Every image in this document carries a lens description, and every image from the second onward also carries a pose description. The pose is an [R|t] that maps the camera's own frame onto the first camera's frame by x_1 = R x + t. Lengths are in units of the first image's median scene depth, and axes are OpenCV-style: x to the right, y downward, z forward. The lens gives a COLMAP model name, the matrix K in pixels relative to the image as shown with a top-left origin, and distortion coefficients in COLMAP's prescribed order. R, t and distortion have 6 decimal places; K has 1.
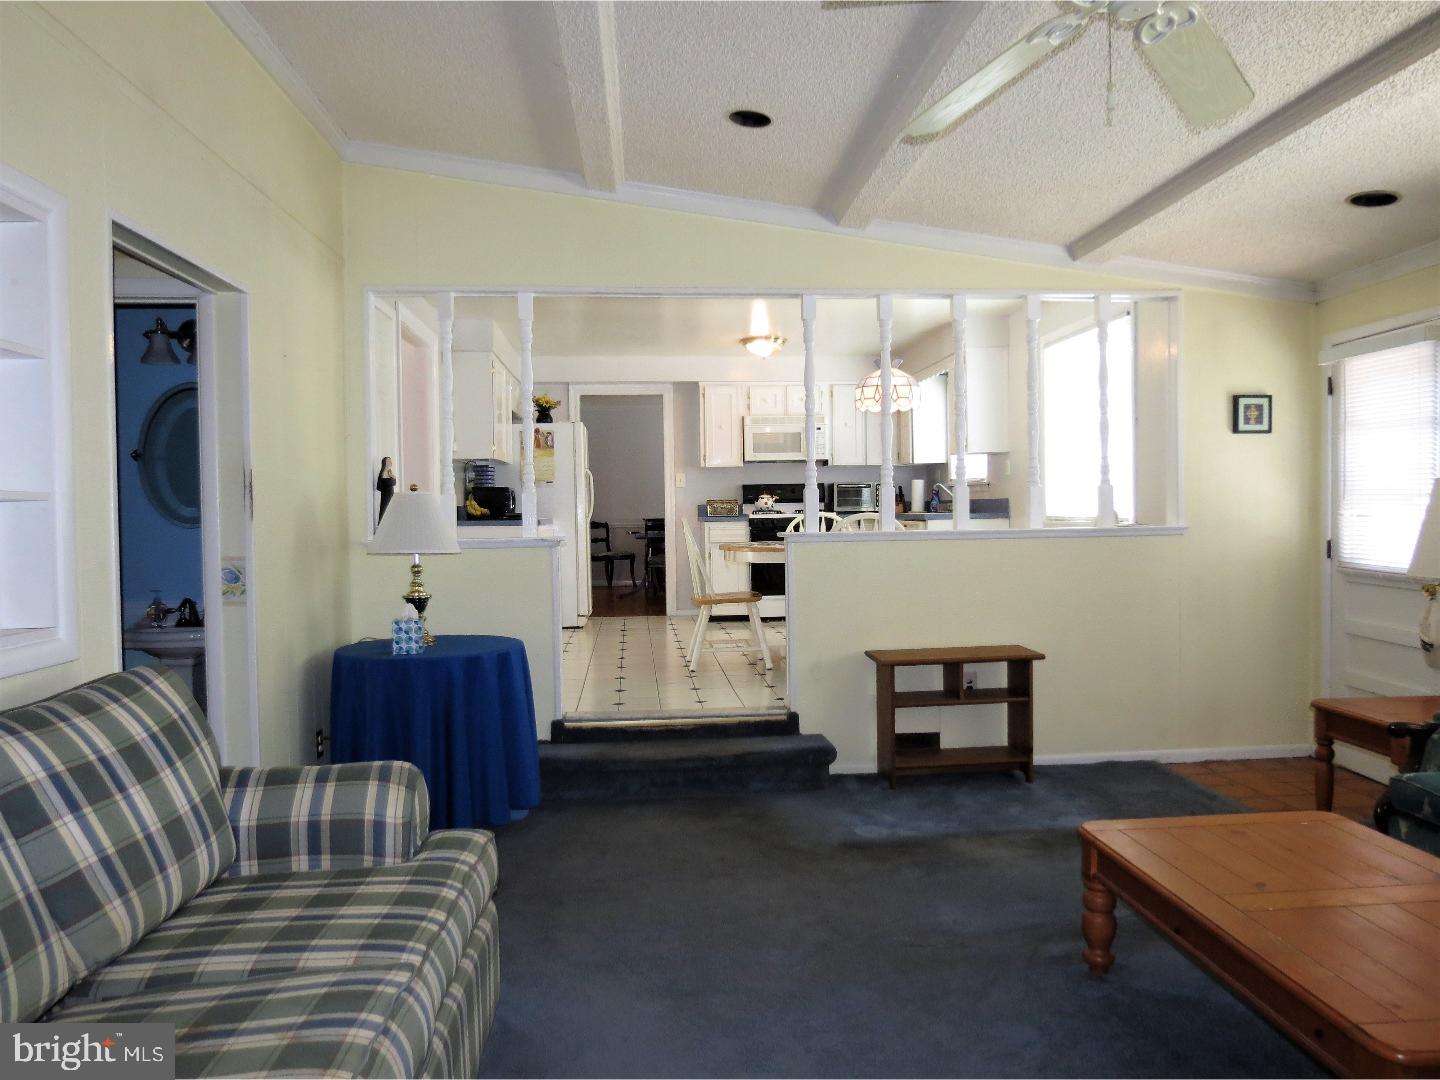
lens RADIAL K [[1021.8, 0, 720.0], [0, 1021.8, 540.0], [0, 0, 1]] dist [-0.029993, -0.000178]
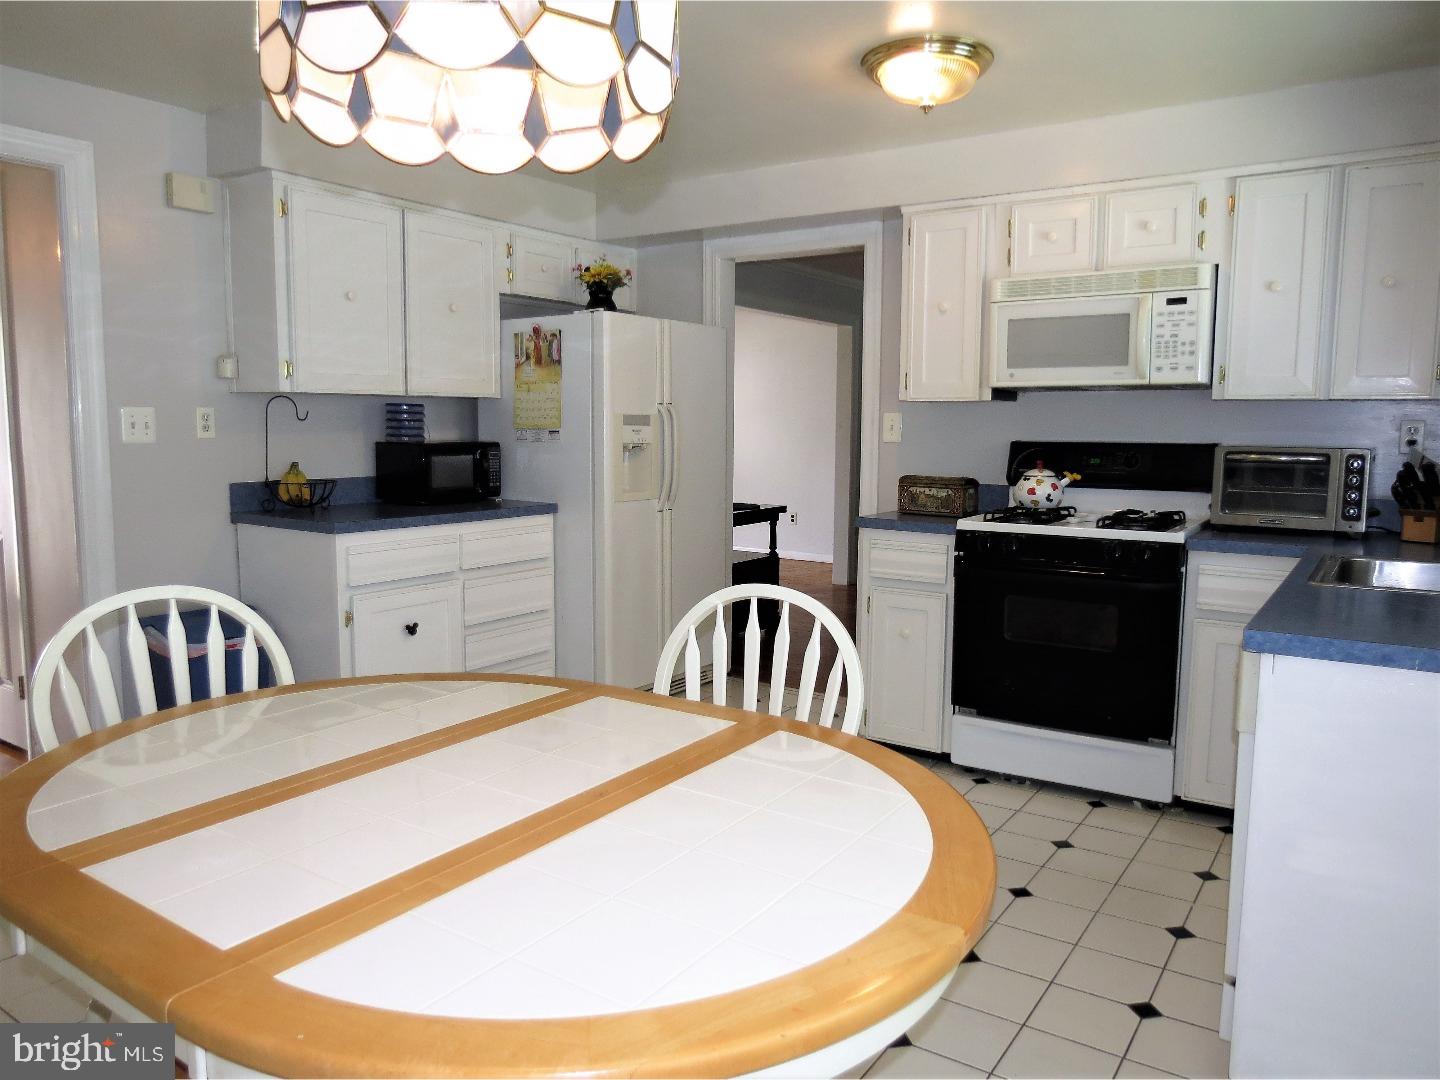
lens RADIAL K [[1021.8, 0, 720.0], [0, 1021.8, 540.0], [0, 0, 1]] dist [-0.029993, -0.000178]
pose [[0.789060, 0.090162, -0.607664, 0.197462], [-0.034634, 0.994127, 0.102531, -0.054005], [0.613340, -0.059857, 0.787548, 0.597438]]
